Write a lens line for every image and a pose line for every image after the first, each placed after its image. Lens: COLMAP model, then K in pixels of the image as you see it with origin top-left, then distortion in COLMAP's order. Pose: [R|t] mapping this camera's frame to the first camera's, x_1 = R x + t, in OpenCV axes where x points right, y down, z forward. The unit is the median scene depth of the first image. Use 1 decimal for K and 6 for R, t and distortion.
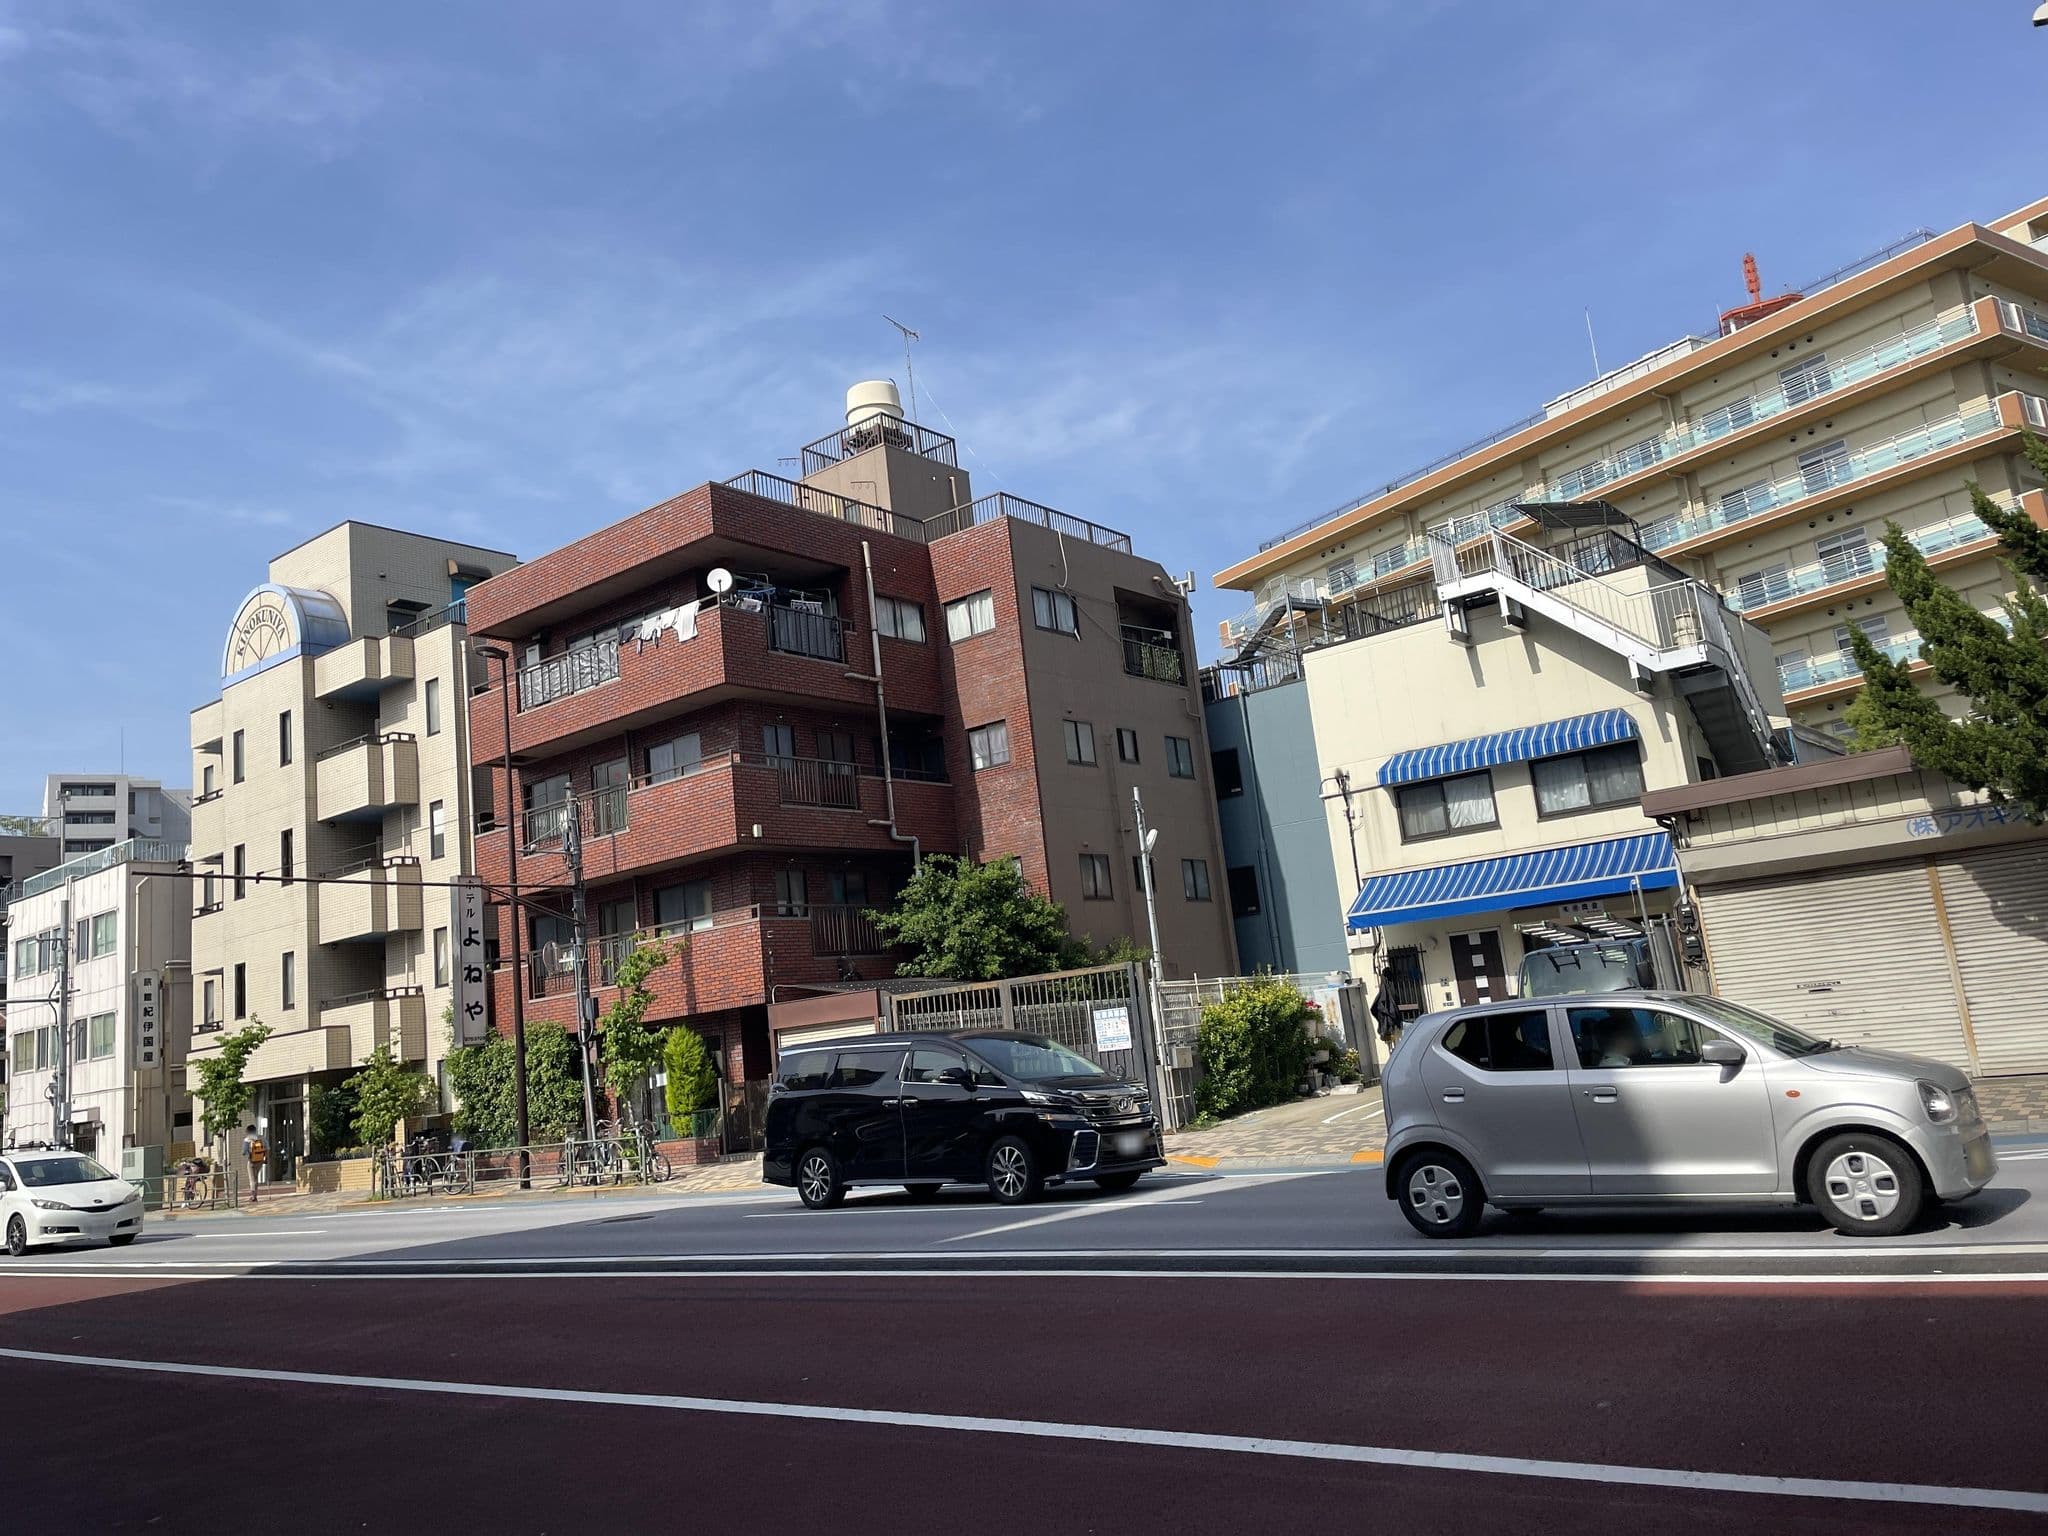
lens RADIAL K [[1534.5, 0, 984.4], [0, 1534.5, 714.0], [0, 0, 1]] dist [0.108795, -0.187222]
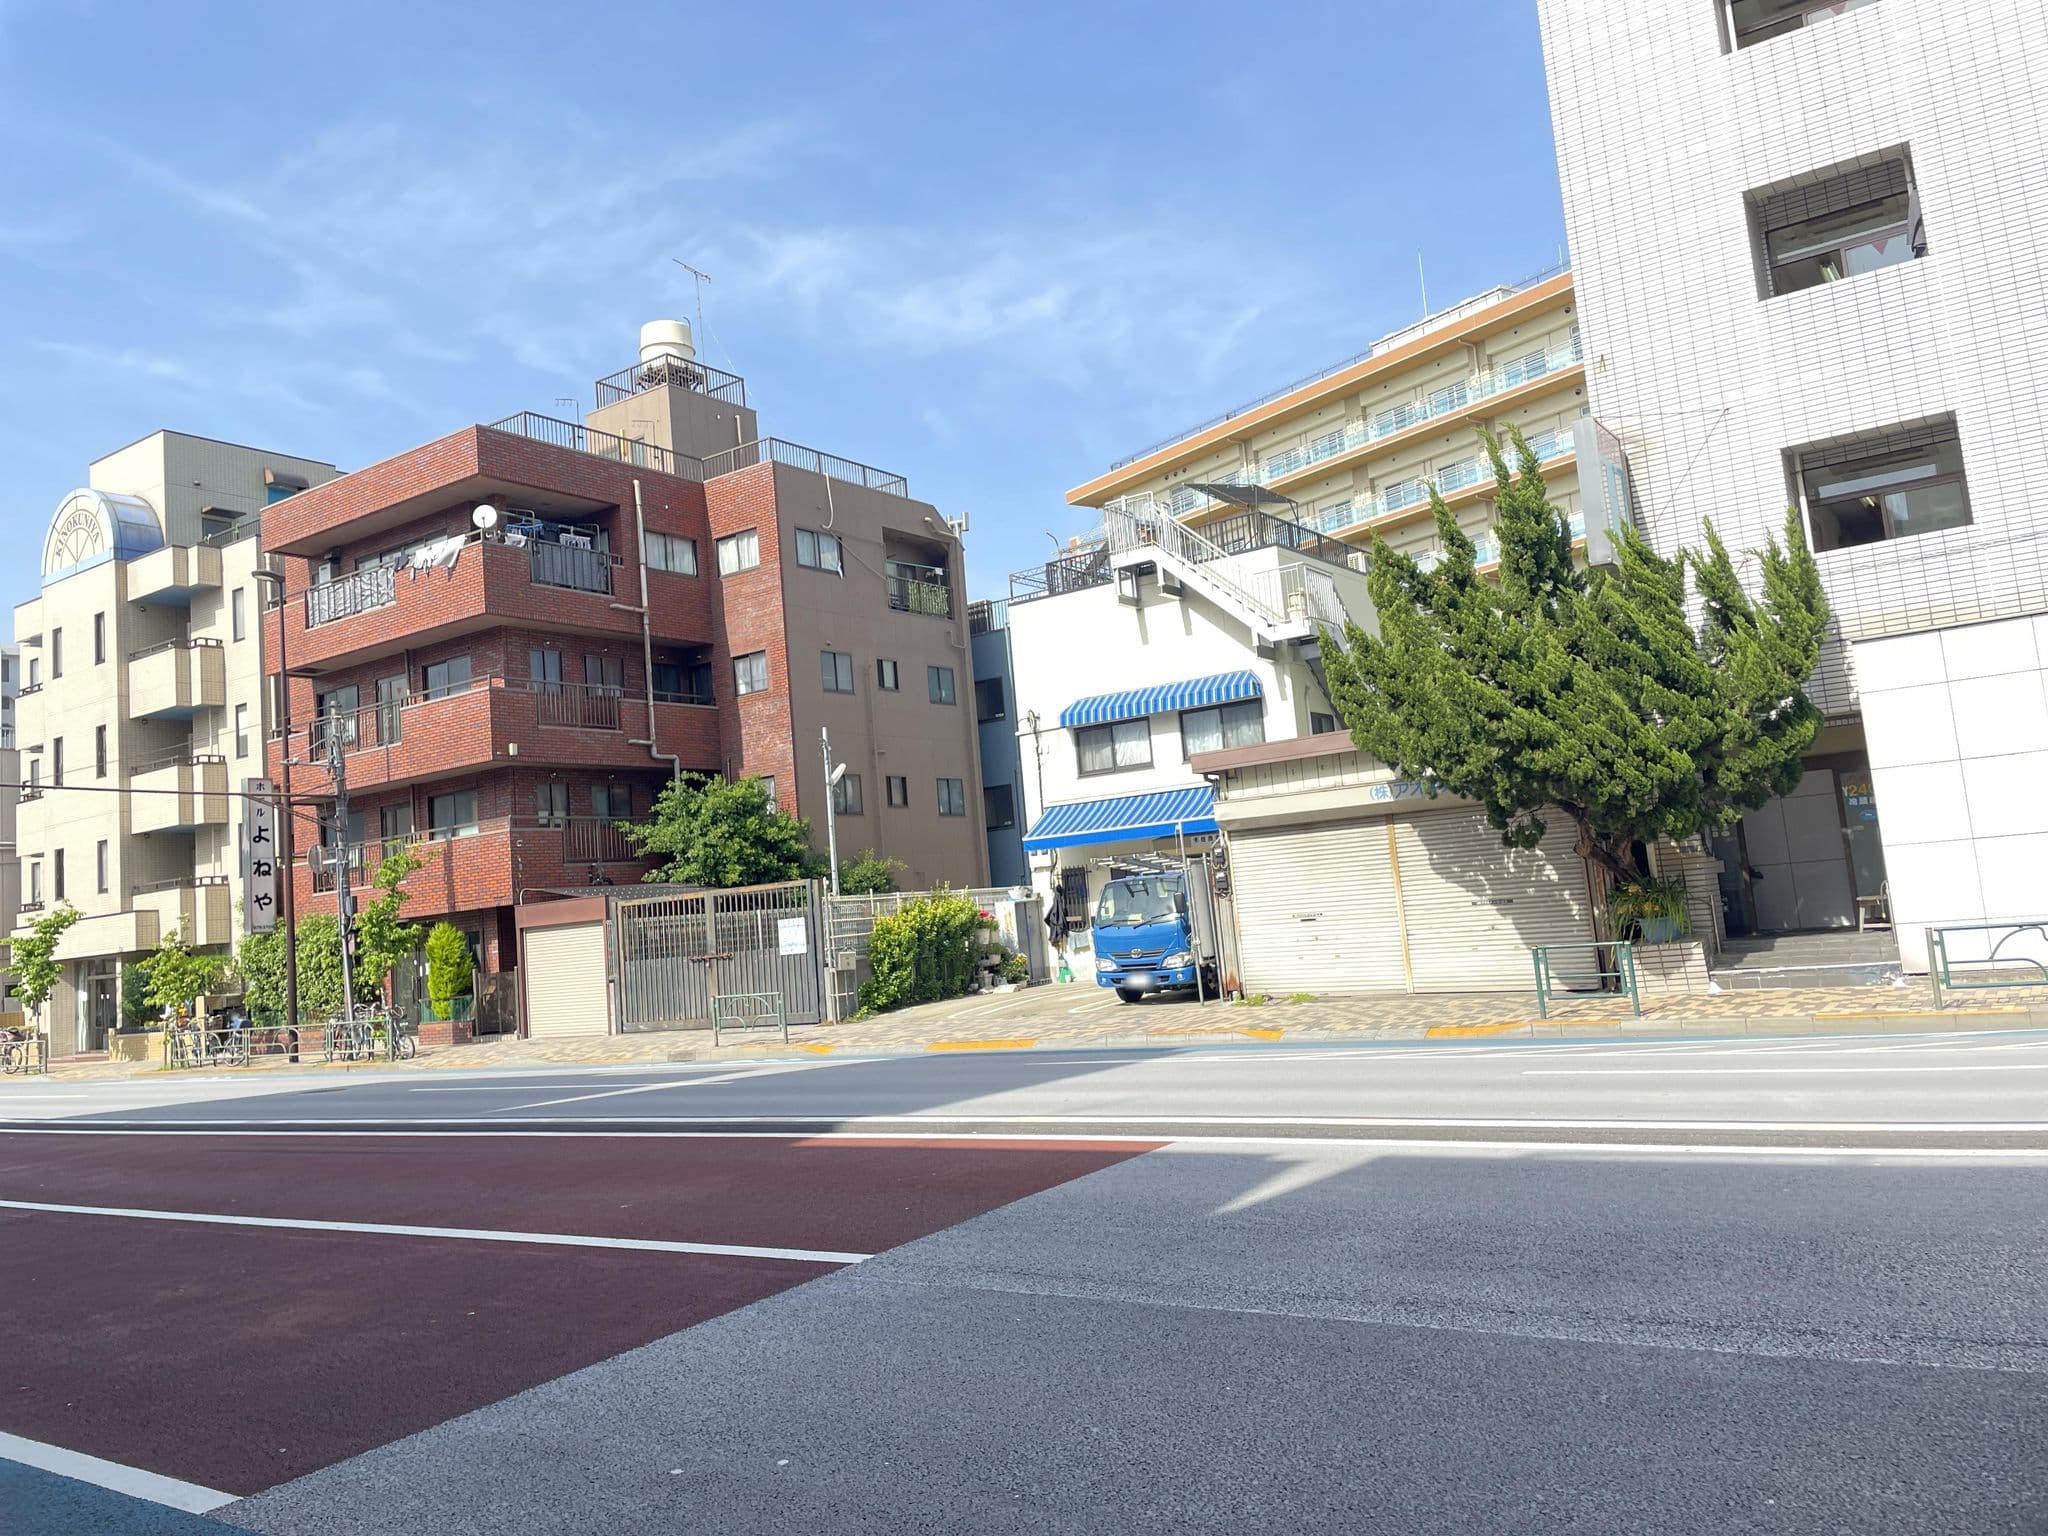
lens RADIAL K [[1587.5, 0, 1026.5], [0, 1587.5, 711.9], [0, 0, 1]] dist [0.093175, -0.152875]
pose [[0.998090, 0.029249, 0.054421, 0.136366], [-0.033293, 0.996631, 0.074959, -0.042923], [-0.052046, -0.076628, 0.995700, -0.137961]]
